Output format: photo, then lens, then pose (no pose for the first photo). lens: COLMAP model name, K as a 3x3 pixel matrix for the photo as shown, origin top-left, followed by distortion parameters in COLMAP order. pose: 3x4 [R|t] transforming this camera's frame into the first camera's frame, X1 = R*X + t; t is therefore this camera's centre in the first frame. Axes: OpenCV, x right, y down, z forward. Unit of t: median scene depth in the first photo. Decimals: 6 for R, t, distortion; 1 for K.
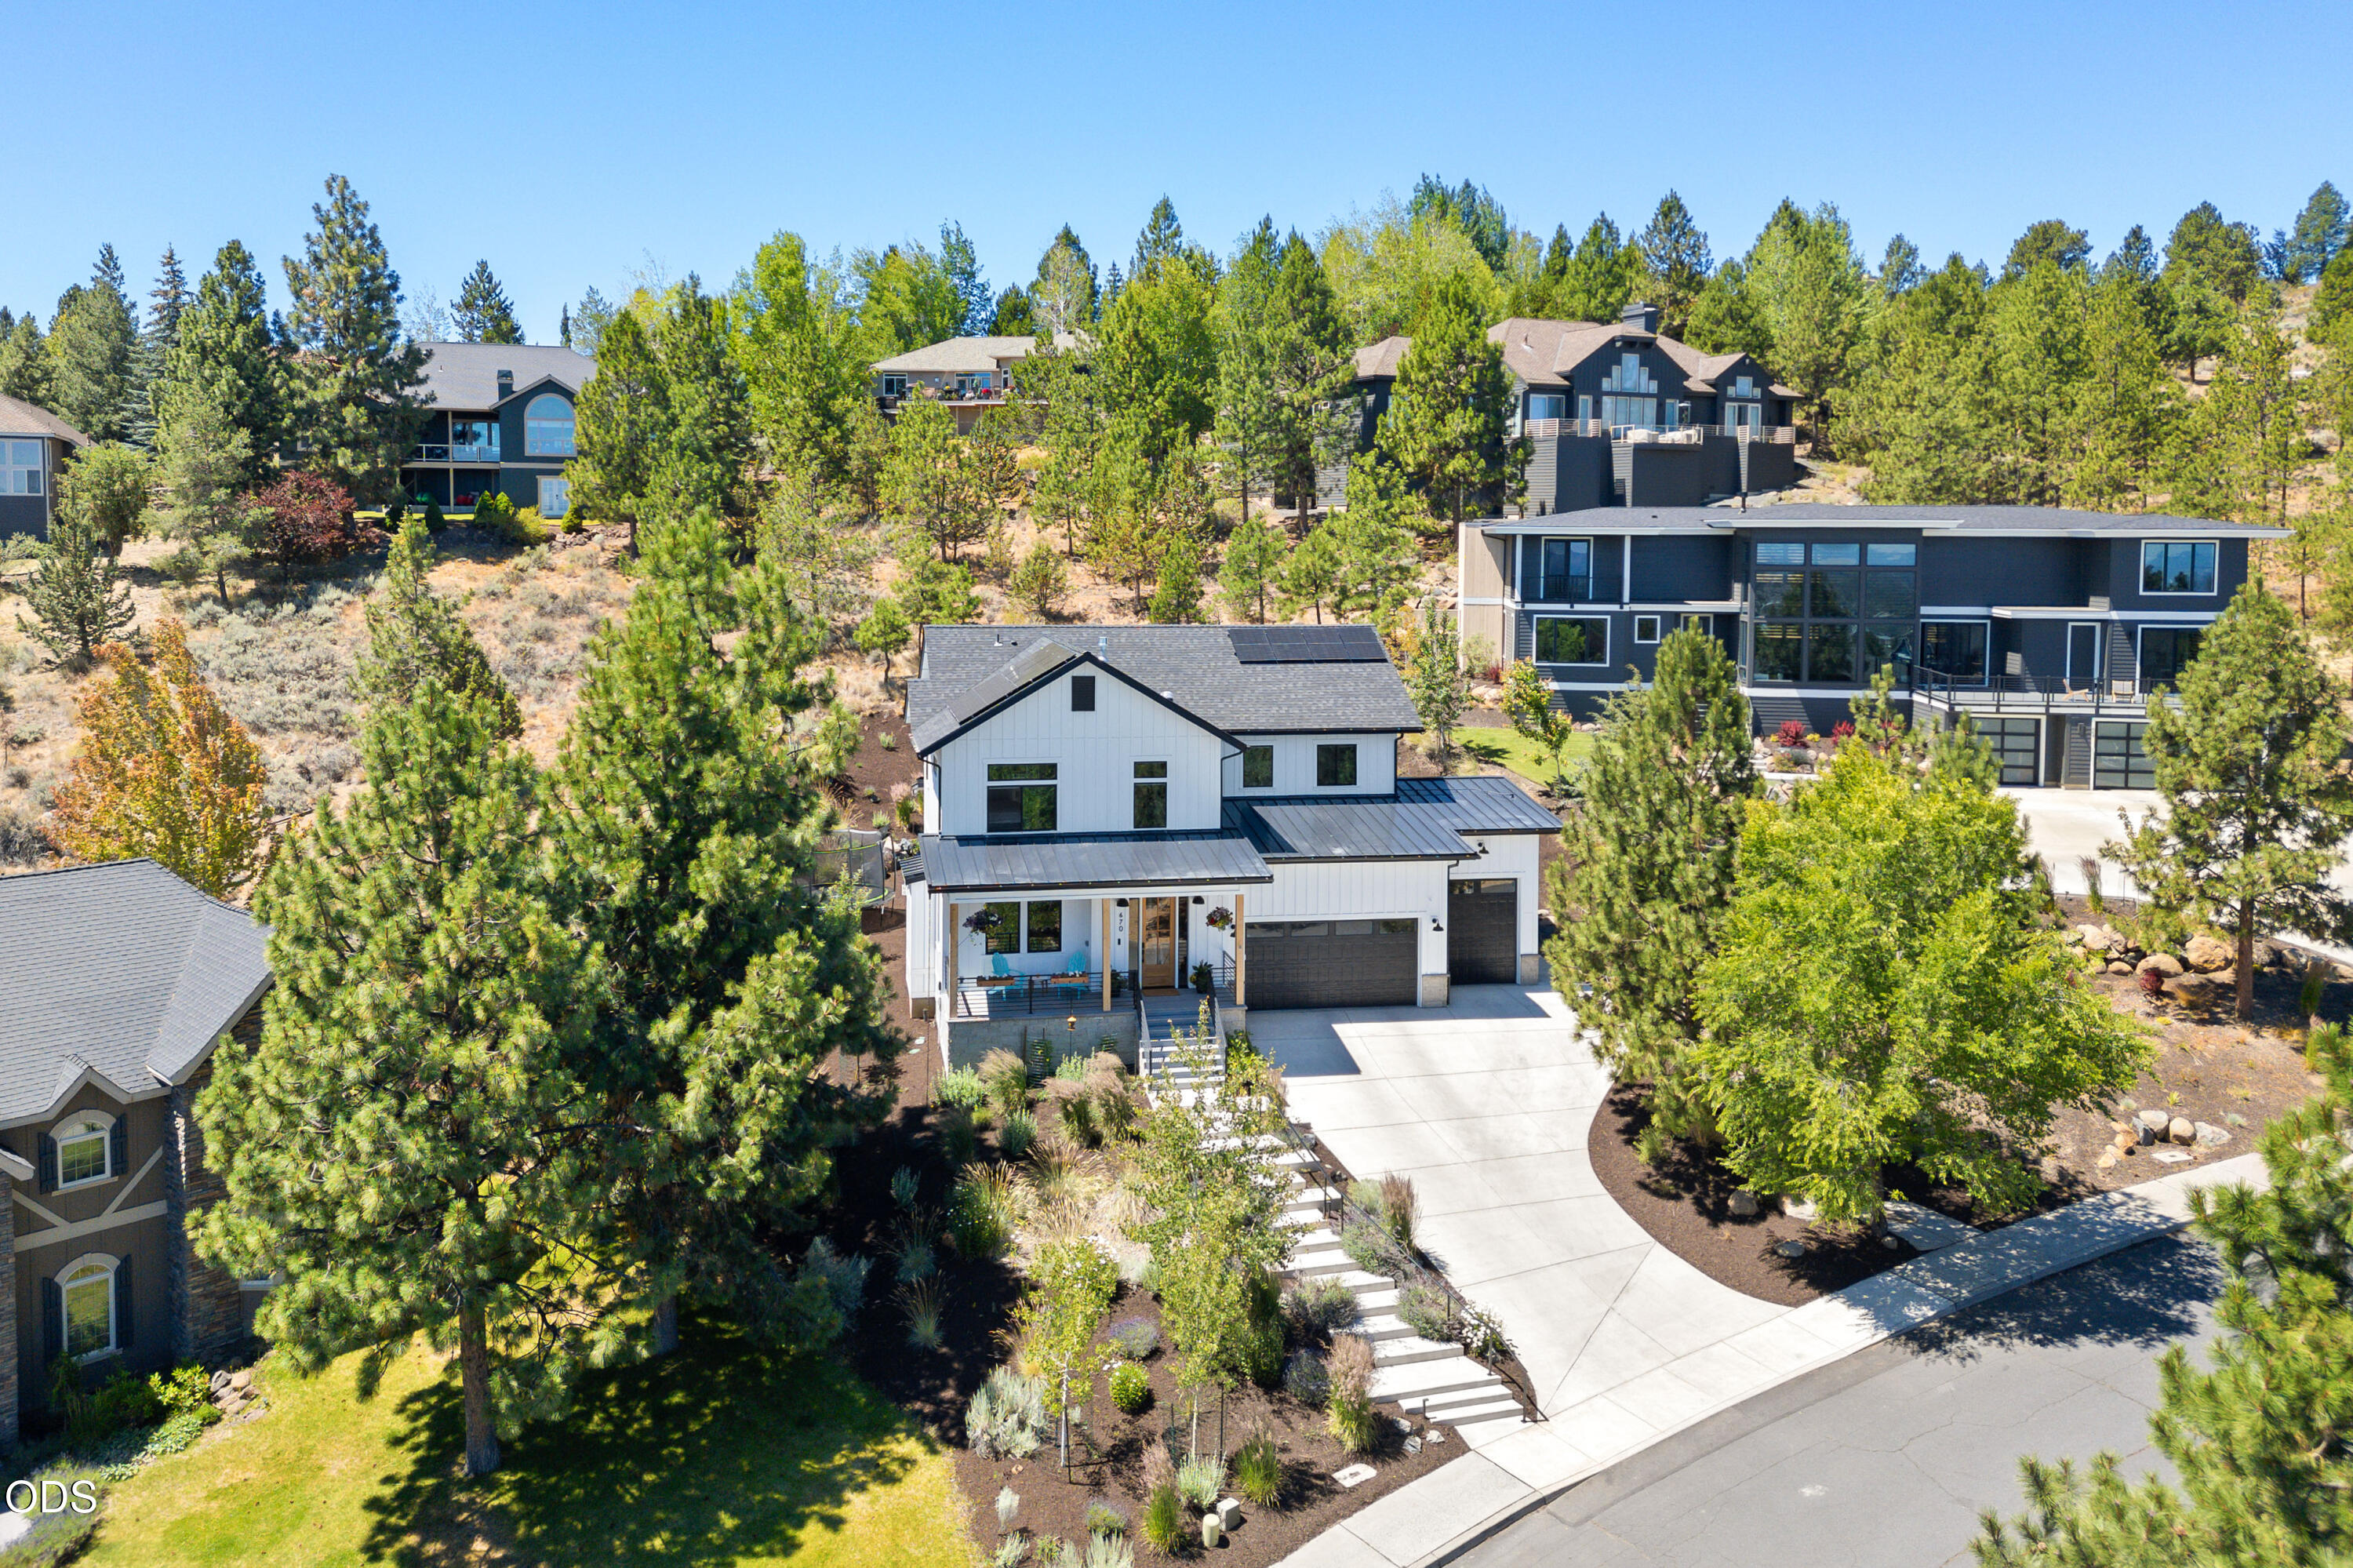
lens RADIAL K [[1538.4, 0, 1130.7], [0, 1538.4, 777.5], [0, 0, 1]] dist [0.074347, -0.080589]
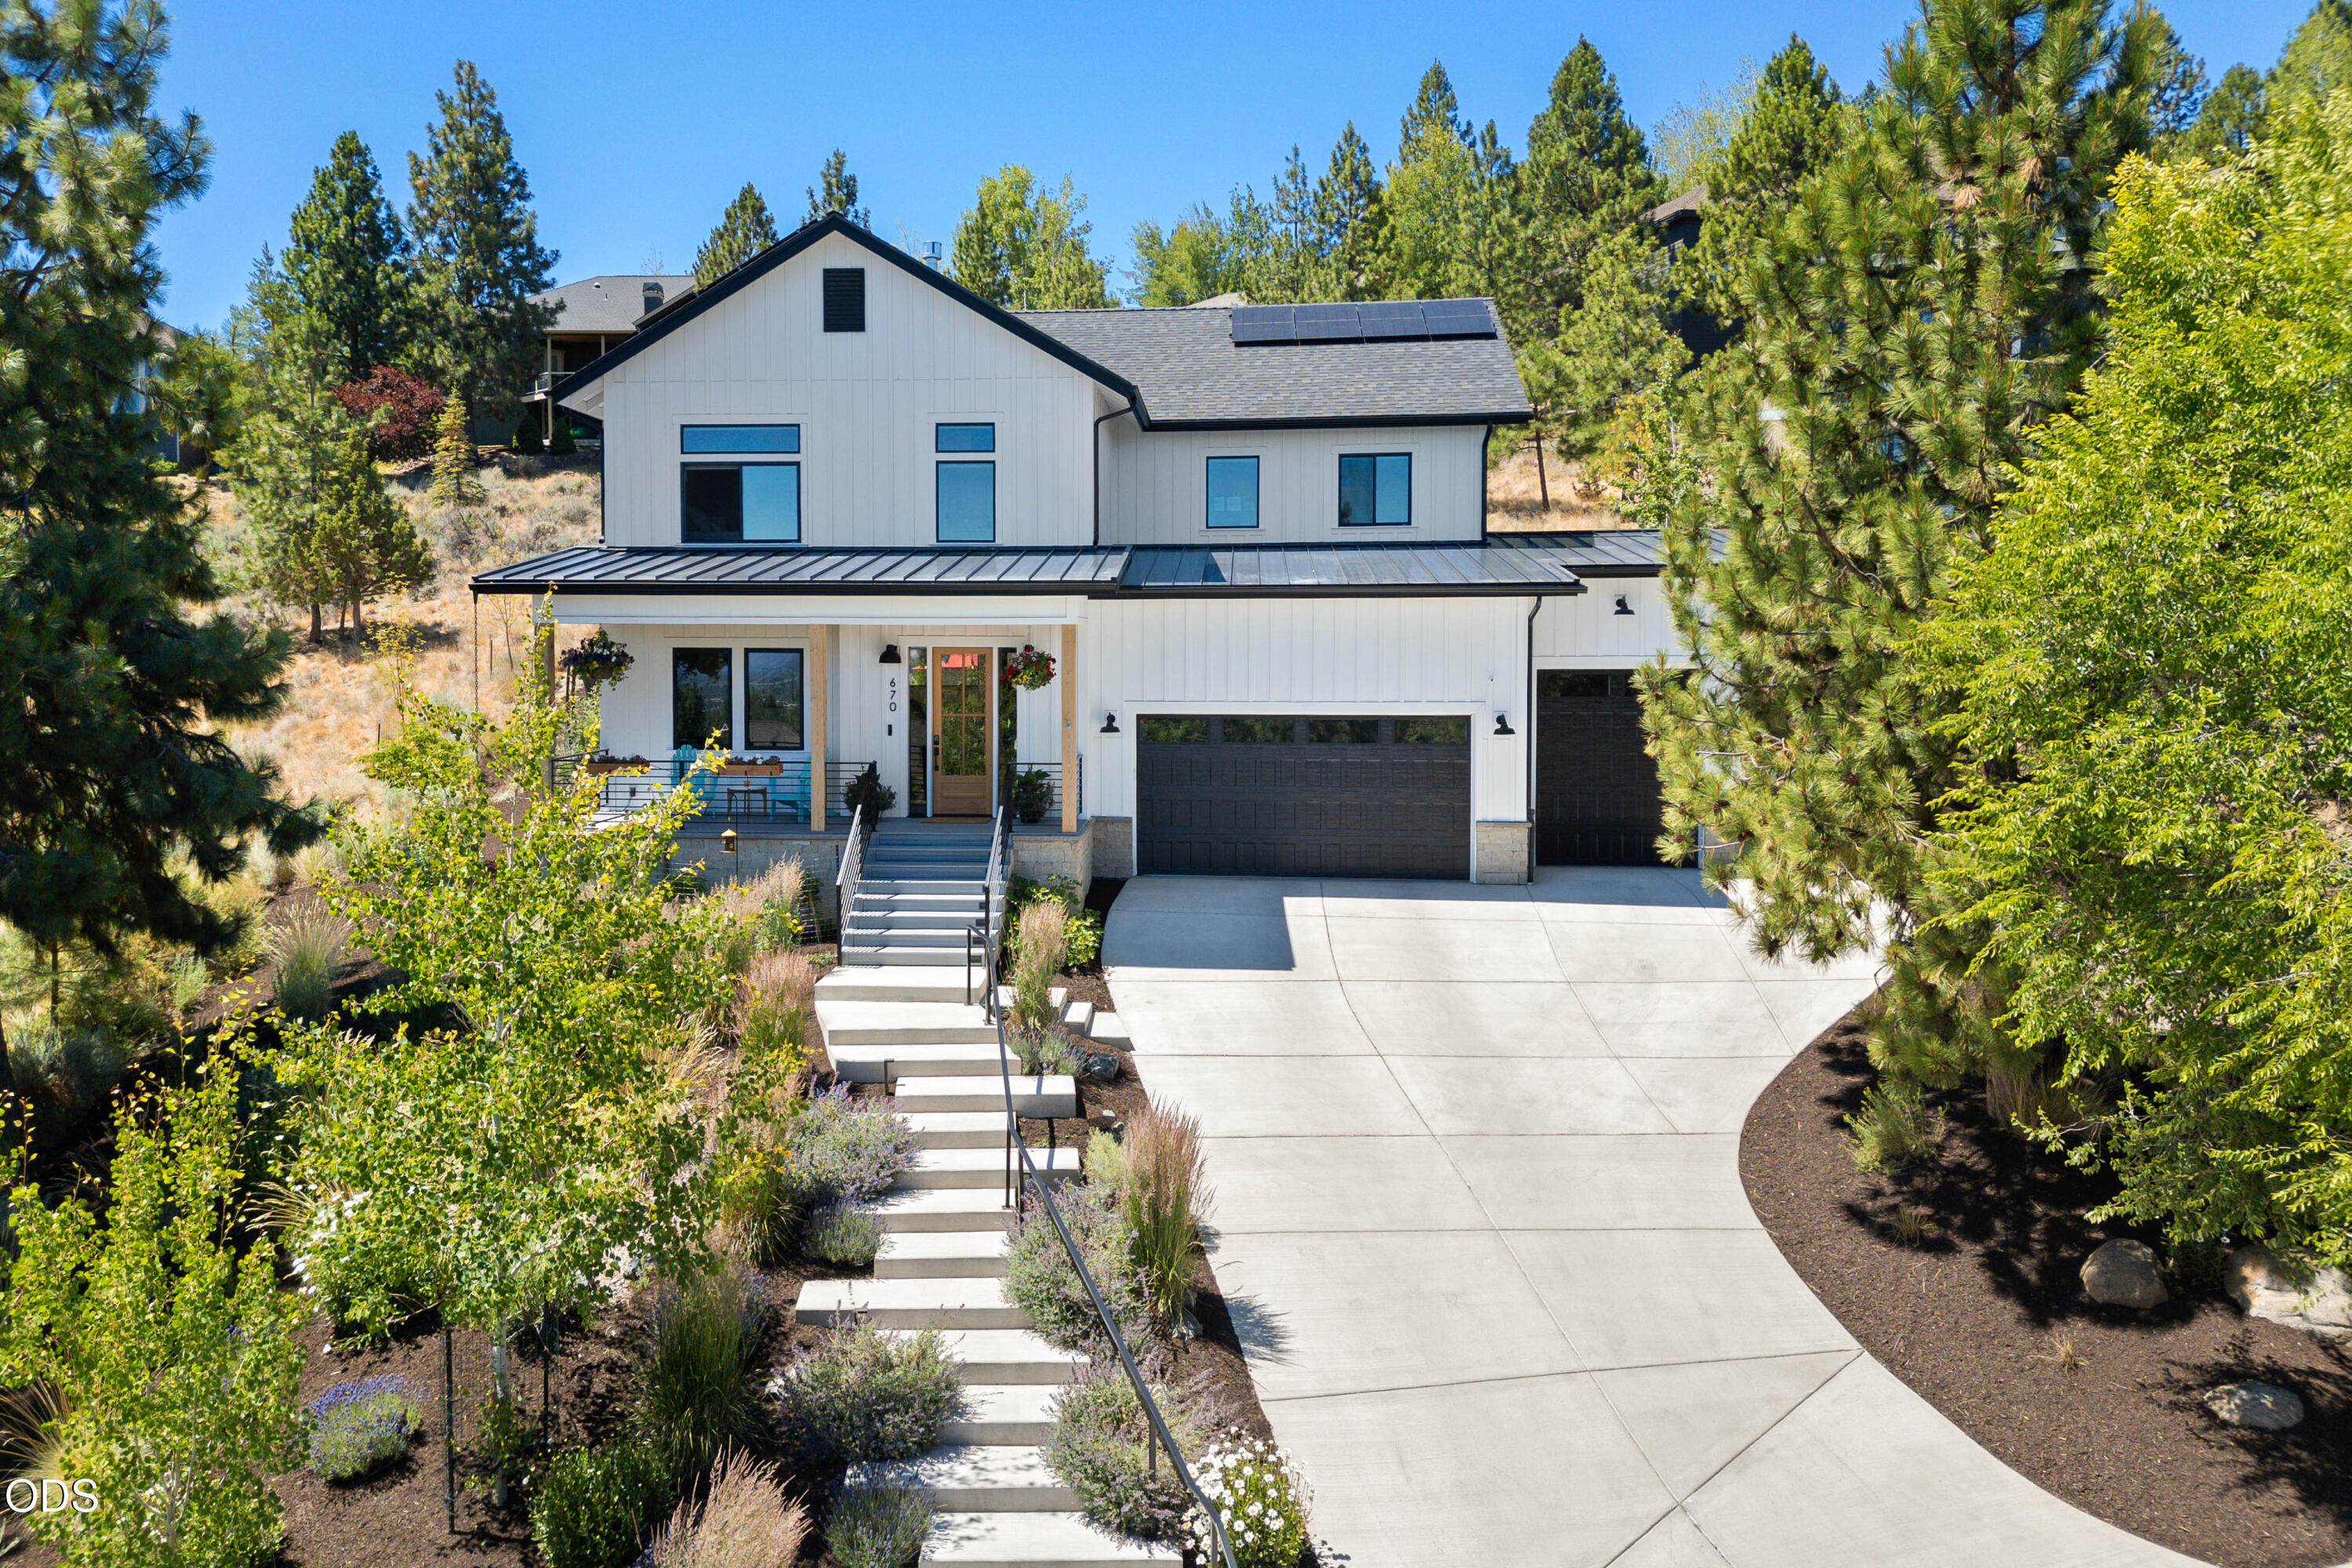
lens RADIAL K [[1724.1, 0, 981.8], [0, 1724.1, 694.5], [0, 0, 1]] dist [0.109062, -0.064339]
pose [[0.967949, 0.009478, -0.250969, 0.190524], [-0.023803, 0.998251, -0.054108, 0.133181], [0.250018, 0.058348, 0.966482, 0.409459]]
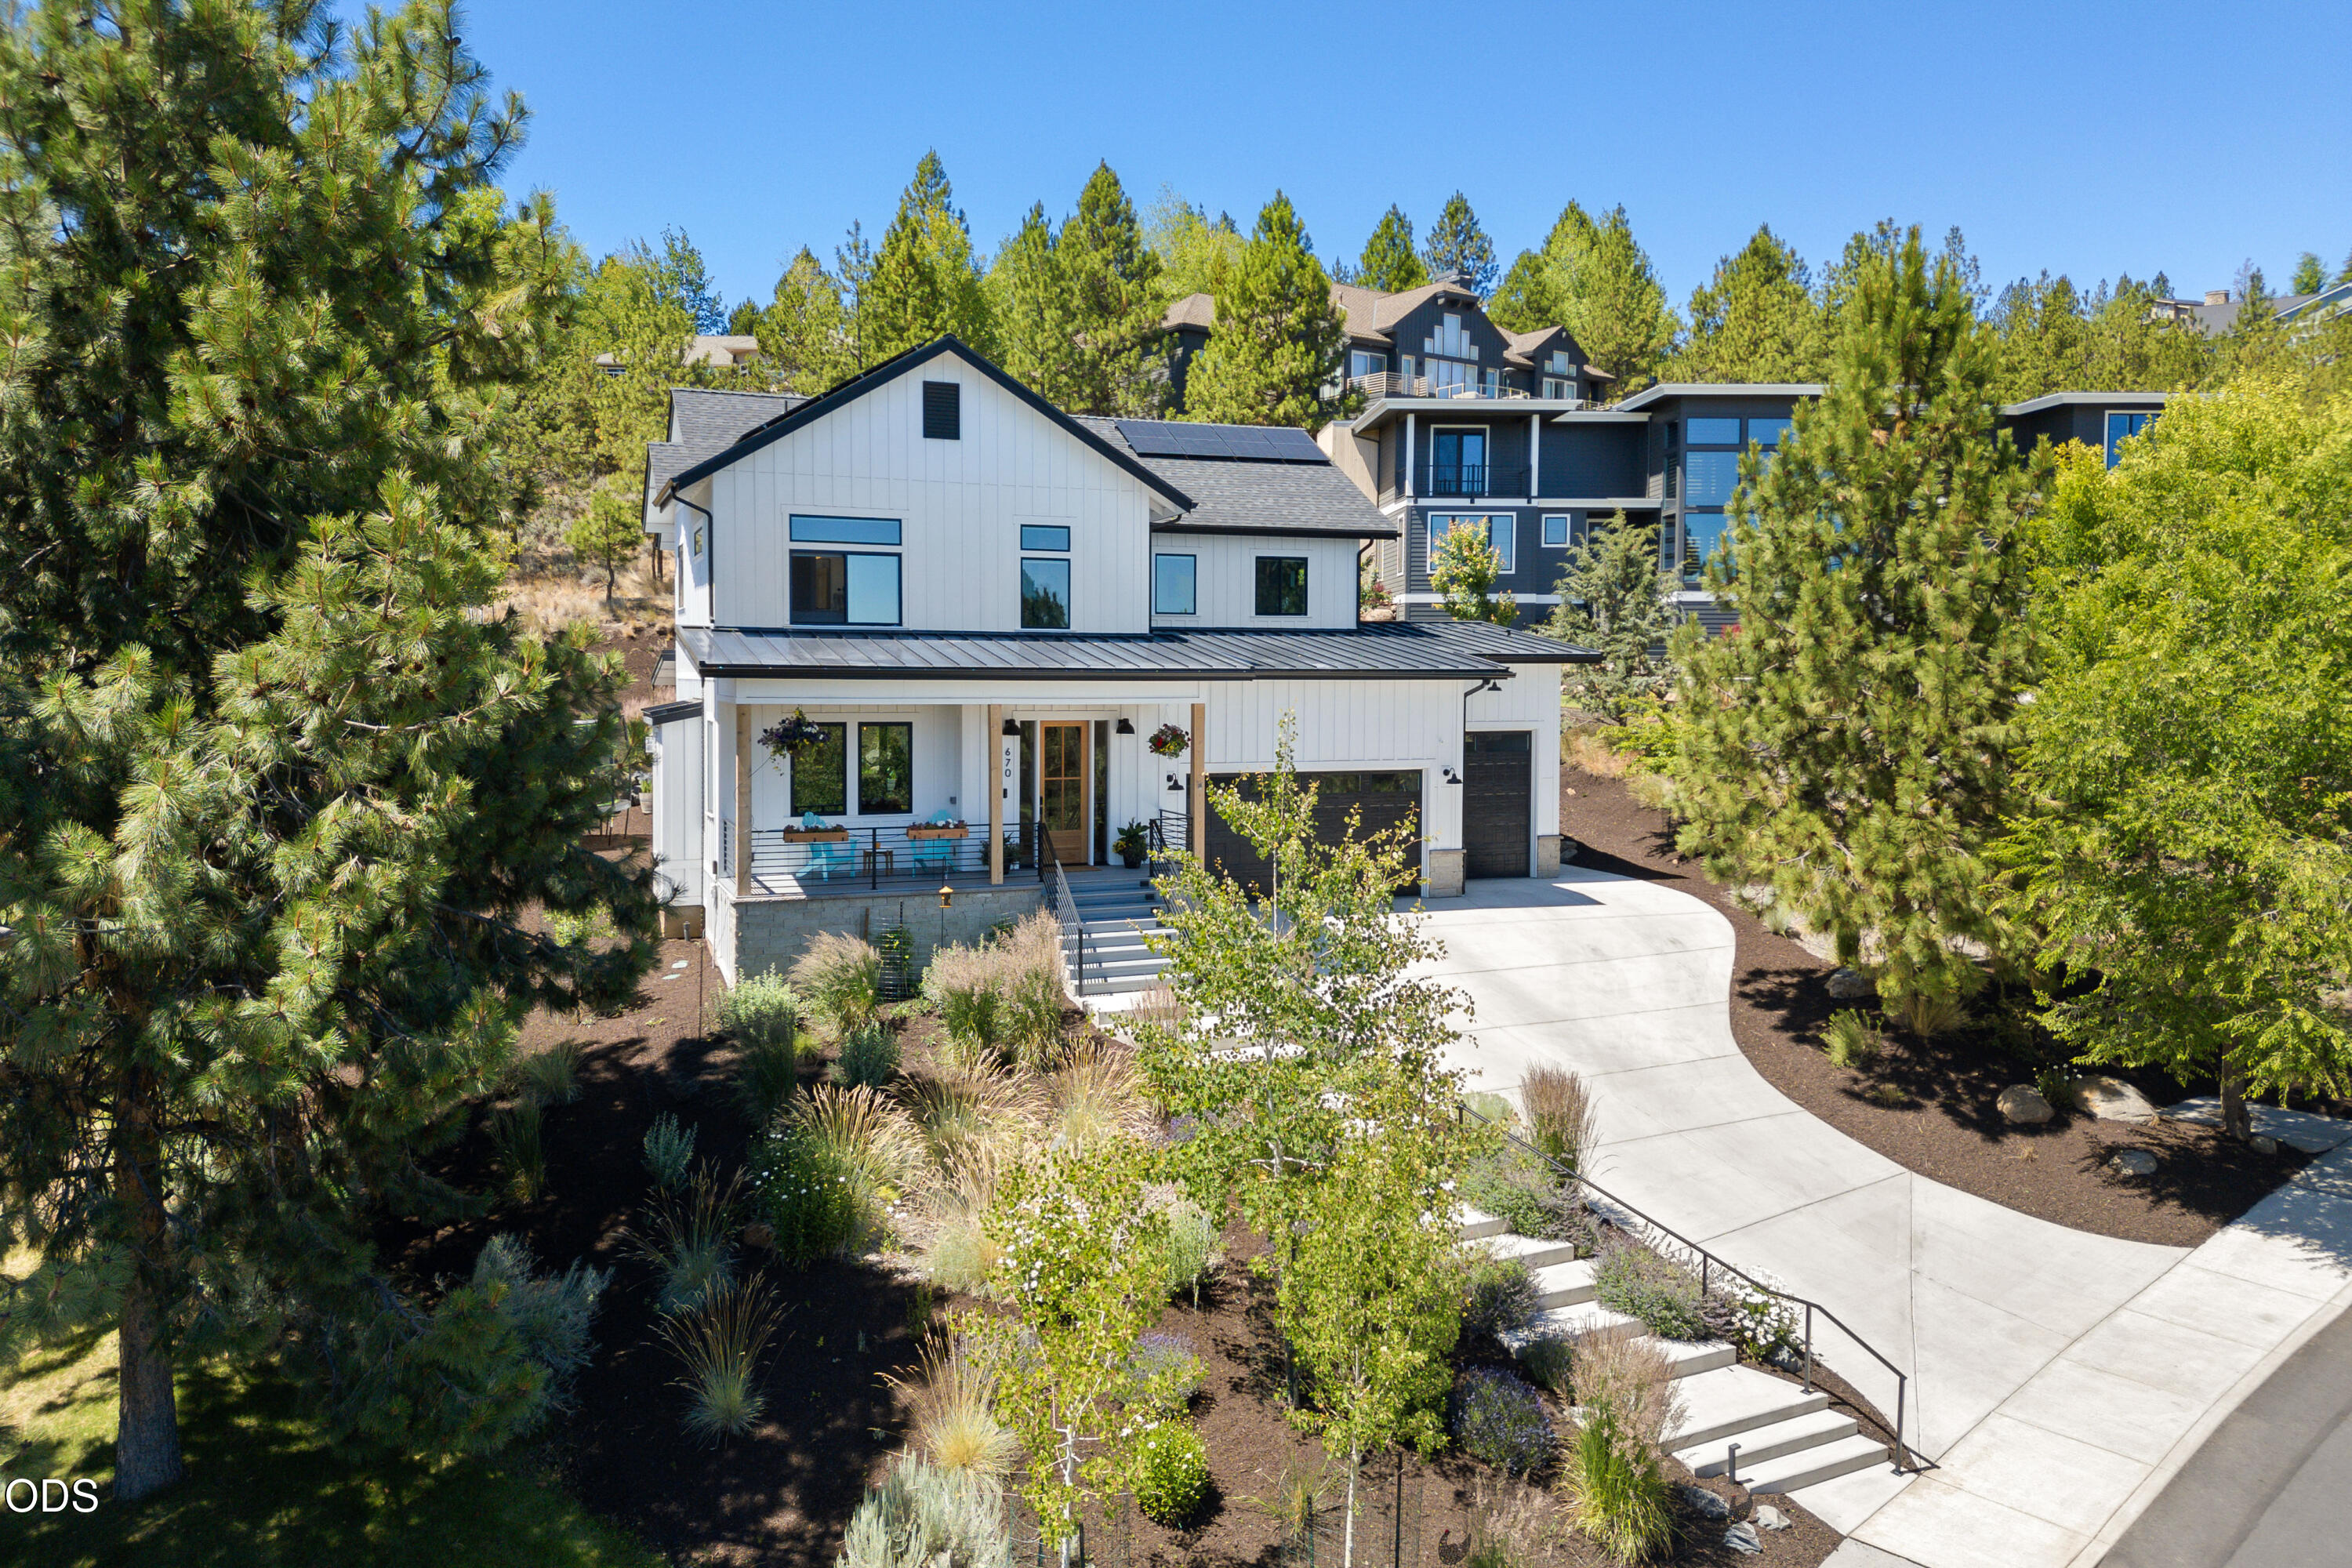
lens RADIAL K [[1628.2, 0, 1208.8], [0, 1628.2, 774.4], [0, 0, 1]] dist [0.088087, -0.088318]
pose [[0.980911, -0.006187, 0.194361, -0.059011], [0.012062, 0.999505, -0.029056, 0.125491], [-0.194085, 0.030846, 0.980500, 0.320878]]
